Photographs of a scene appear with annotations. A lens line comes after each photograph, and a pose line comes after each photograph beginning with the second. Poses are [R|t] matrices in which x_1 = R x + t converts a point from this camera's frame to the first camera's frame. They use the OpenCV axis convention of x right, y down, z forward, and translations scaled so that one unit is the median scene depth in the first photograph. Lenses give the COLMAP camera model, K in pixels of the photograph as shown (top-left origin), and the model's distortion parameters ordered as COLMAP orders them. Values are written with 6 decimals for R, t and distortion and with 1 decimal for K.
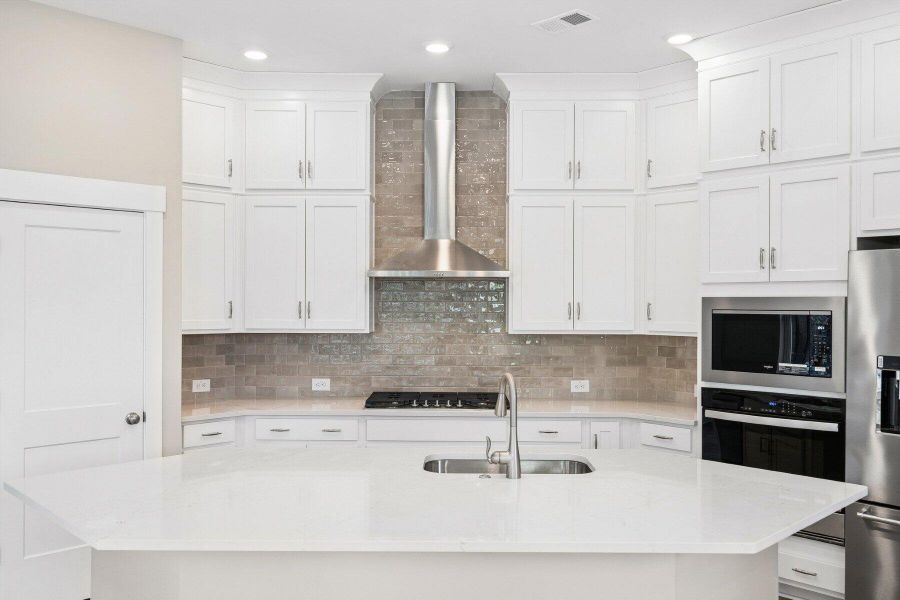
lens RADIAL K [[748.2, 0, 450.0], [0, 748.2, 300.0], [0, 0, 1]] dist [0.029546, 0.000373]
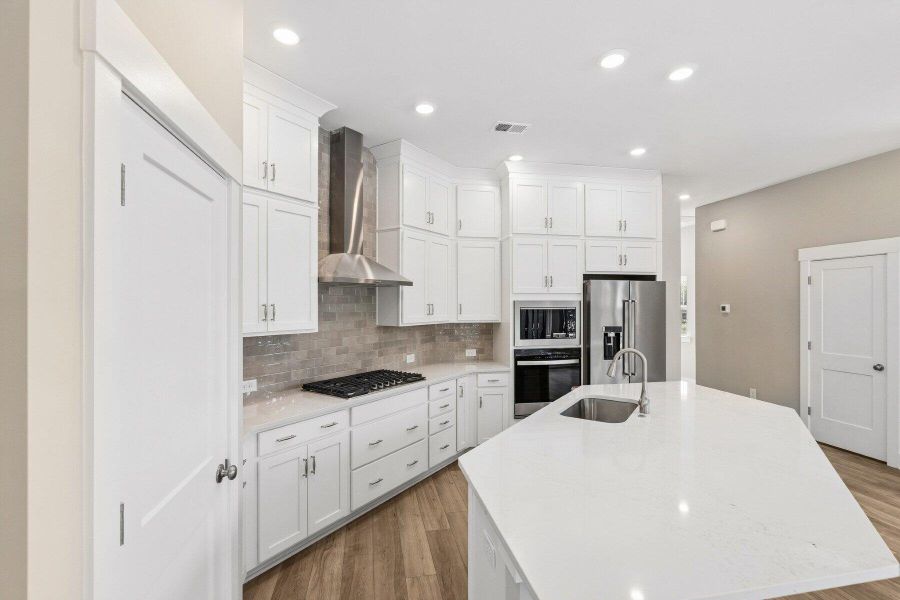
lens RADIAL K [[414.4, 0, 439.1], [0, 414.4, 300.9], [0, 0, 1]] dist [0.000649, 0.000130]
pose [[0.551368, 0.001560, 0.834261, -0.555058], [0.001176, 0.999996, -0.002647, -0.000486], [-0.834261, 0.002440, 0.551364, 0.535942]]
